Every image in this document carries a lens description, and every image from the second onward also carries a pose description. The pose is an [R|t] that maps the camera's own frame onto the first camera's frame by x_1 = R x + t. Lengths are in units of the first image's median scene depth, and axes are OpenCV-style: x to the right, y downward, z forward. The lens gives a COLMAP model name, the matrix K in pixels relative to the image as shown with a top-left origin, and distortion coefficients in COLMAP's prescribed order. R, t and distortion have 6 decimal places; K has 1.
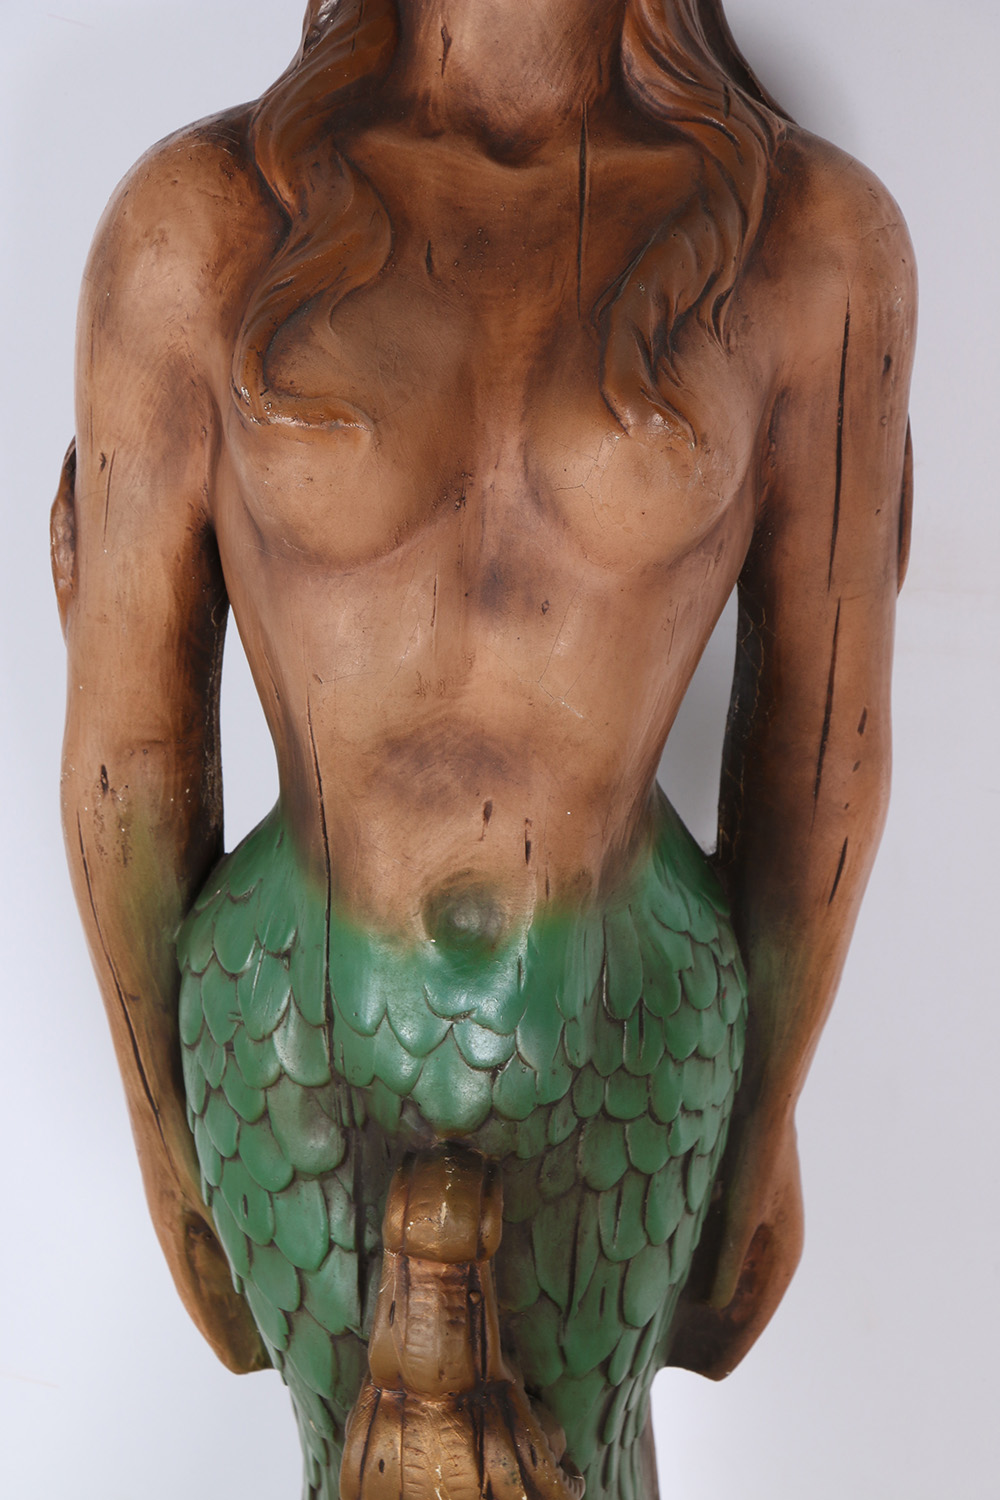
lens RADIAL K [[7485.8, 0, 510.5], [0, 7485.8, 763.4], [0, 0, 1]] dist [1.496897, 0.000000]
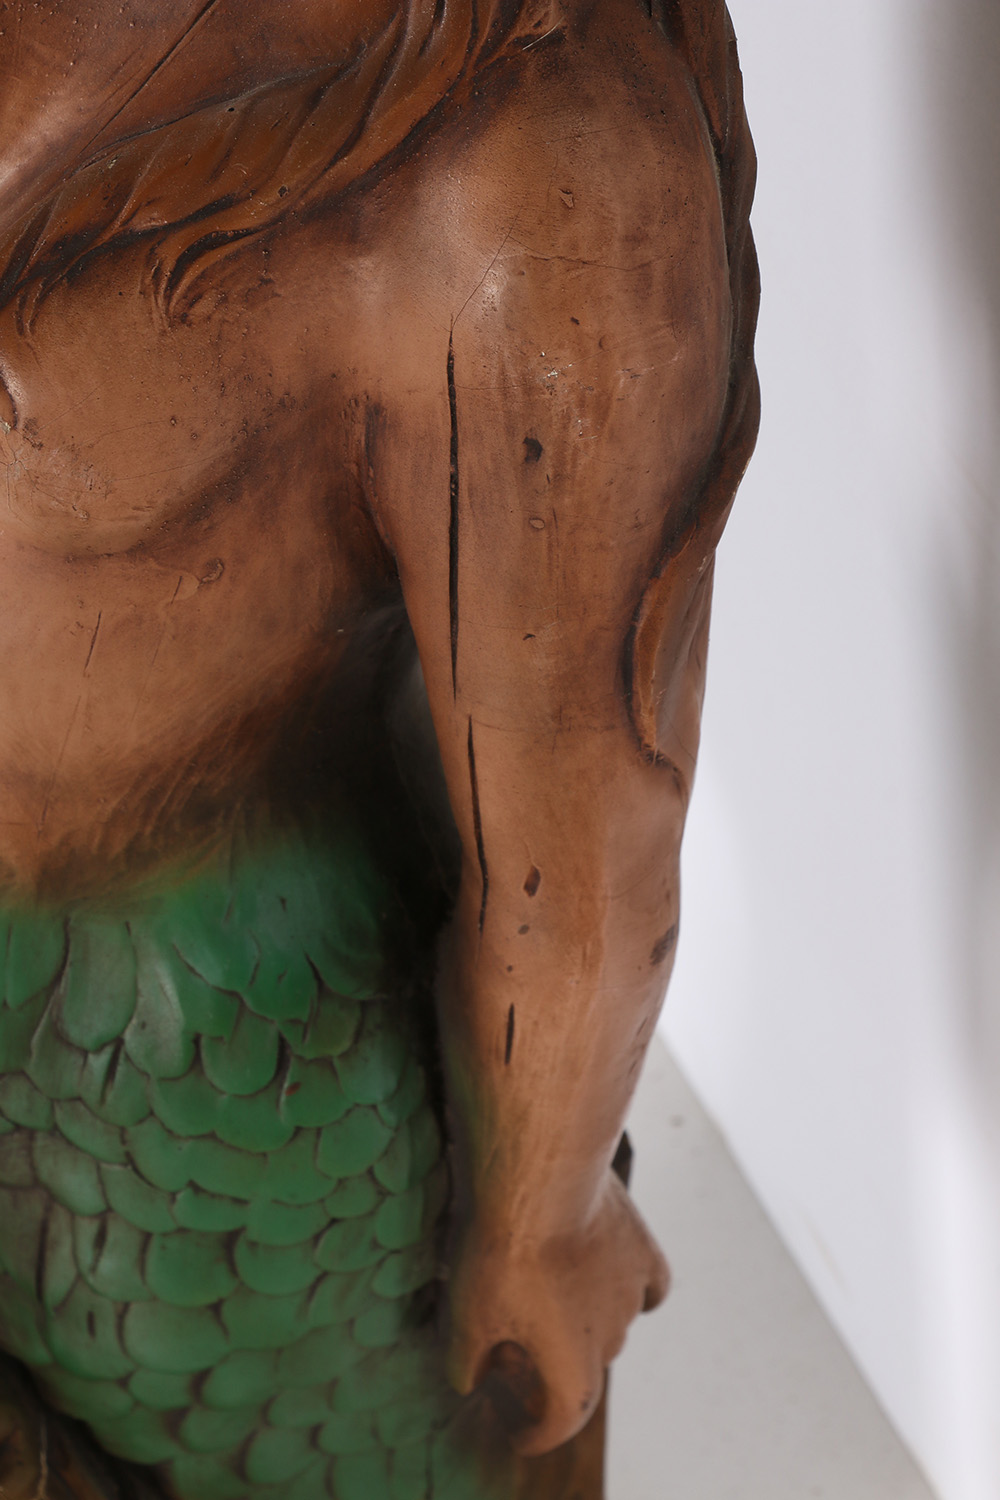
lens RADIAL K [[4985.4, 0, 492.5], [0, 4985.4, 747.1], [0, 0, 1]] dist [0.525526, 0.000000]
pose [[0.599566, 0.545163, -0.585933, 0.303326], [-0.319233, 0.834262, 0.449553, -0.217209], [0.733901, -0.082488, 0.674229, 0.721320]]
